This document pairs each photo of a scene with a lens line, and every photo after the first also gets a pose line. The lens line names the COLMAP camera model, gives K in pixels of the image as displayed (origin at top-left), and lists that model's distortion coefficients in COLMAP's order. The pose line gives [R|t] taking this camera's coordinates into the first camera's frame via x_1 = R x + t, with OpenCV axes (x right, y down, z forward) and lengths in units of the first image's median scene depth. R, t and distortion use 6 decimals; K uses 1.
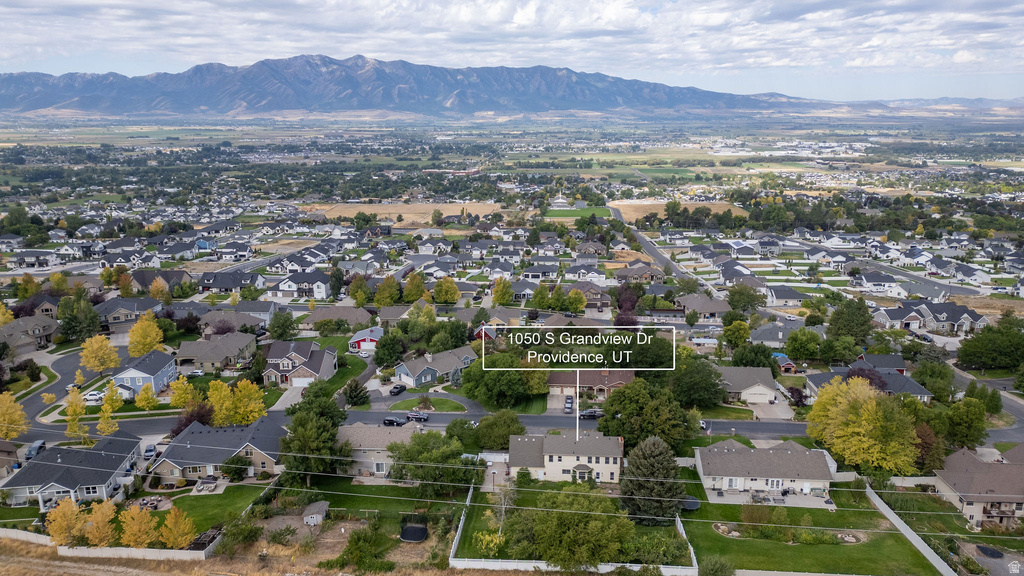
lens RADIAL K [[719.4, 0, 503.4], [0, 719.4, 310.2], [0, 0, 1]] dist [0.073884, -0.064053]
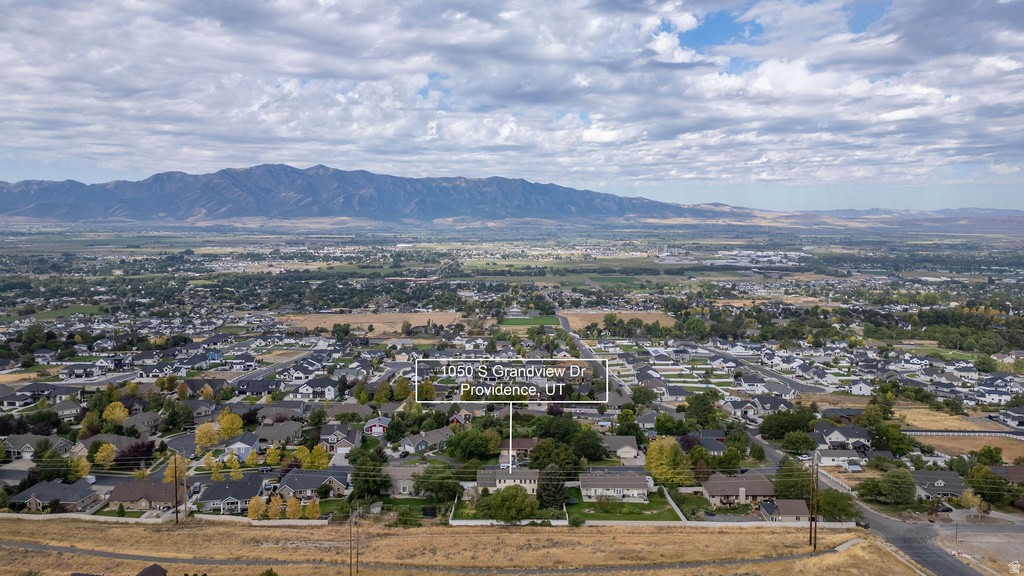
lens RADIAL K [[719.4, 0, 512.4], [0, 719.4, 293.6], [0, 0, 1]] dist [0.073884, -0.064053]
pose [[0.997518, -0.000253, 0.070406, -0.010147], [0.011788, 0.986477, -0.163474, 0.011608], [-0.069413, 0.163898, 0.984032, -0.285706]]
